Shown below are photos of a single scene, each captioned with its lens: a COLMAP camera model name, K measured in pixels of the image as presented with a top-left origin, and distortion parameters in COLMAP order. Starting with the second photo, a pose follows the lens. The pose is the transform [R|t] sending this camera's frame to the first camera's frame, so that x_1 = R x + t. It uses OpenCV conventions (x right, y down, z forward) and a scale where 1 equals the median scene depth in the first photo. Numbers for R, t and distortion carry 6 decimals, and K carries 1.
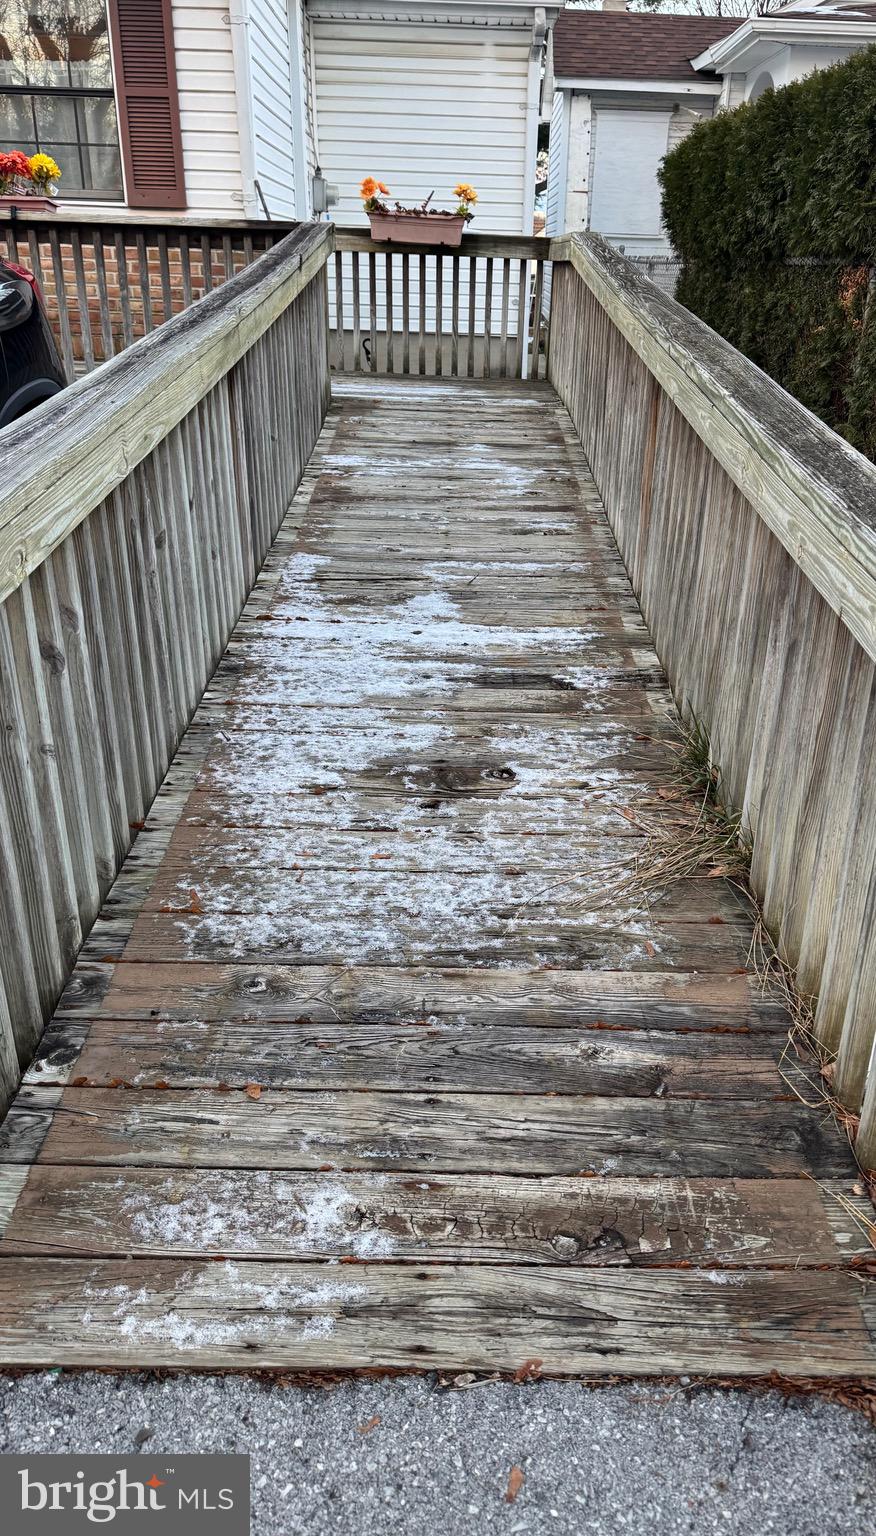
lens RADIAL K [[1059.3, 0, 465.3], [0, 1059.3, 779.3], [0, 0, 1]] dist [-0.001786, -0.007846]
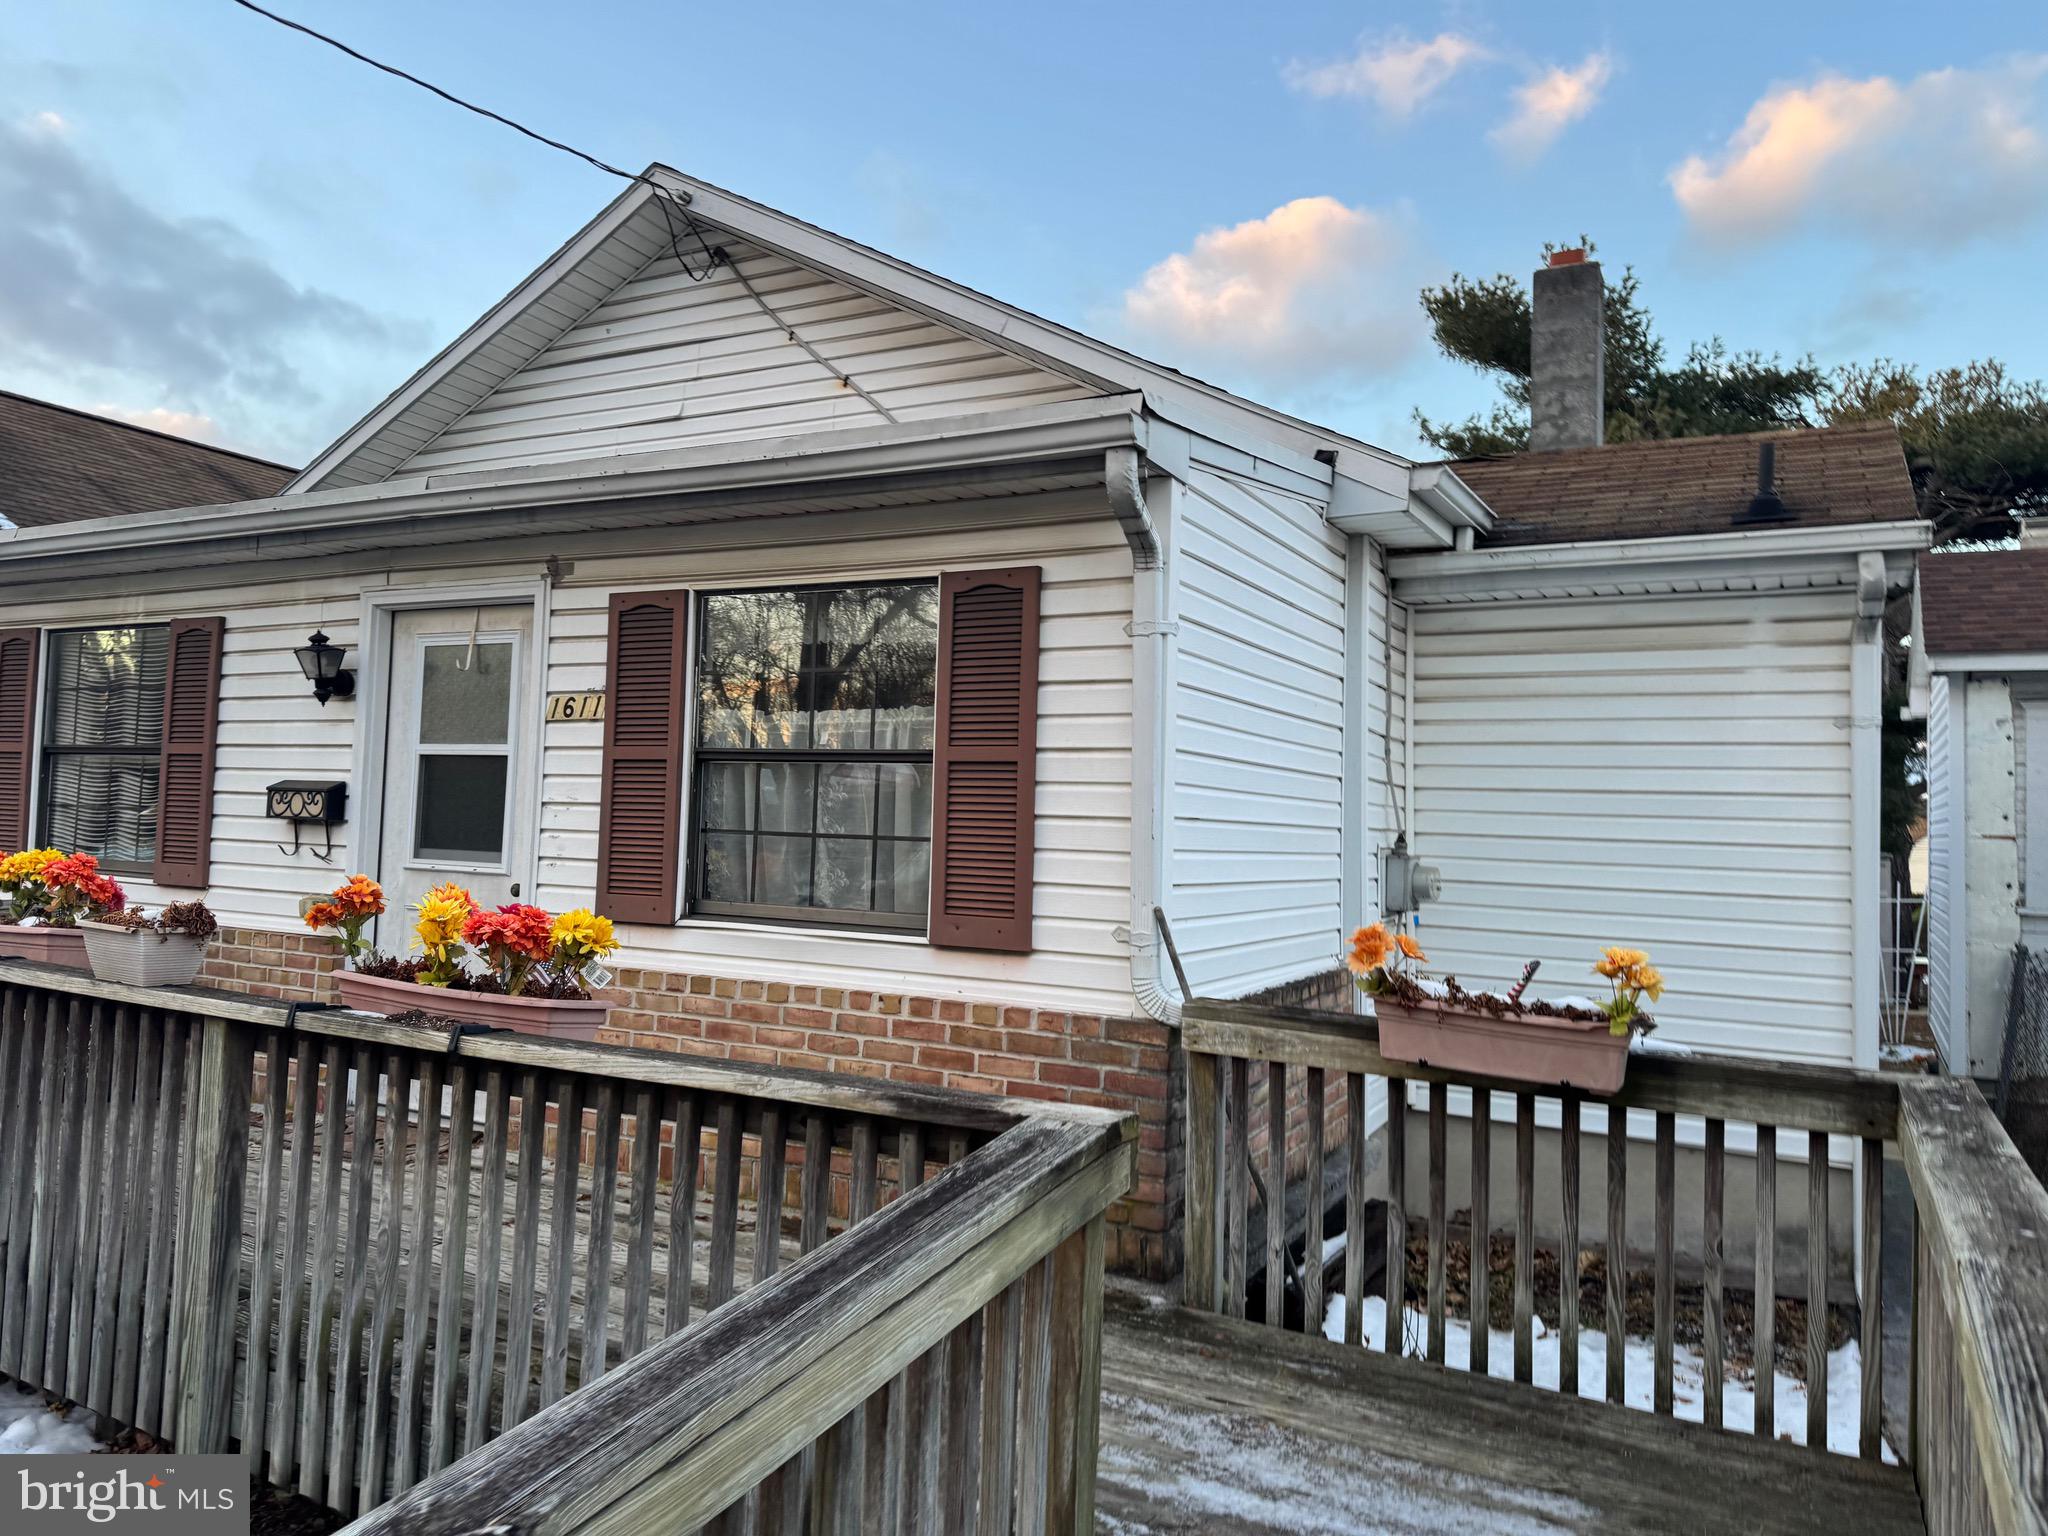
lens RADIAL K [[1422.7, 0, 1024.0], [0, 1422.7, 768.0], [0, 0, 1]] dist [0.059267, -0.097129]
pose [[0.875229, -0.022269, -0.483196, 0.060449], [-0.217685, 0.873932, -0.434576, -0.349103], [0.431958, 0.485538, 0.760043, 0.484457]]
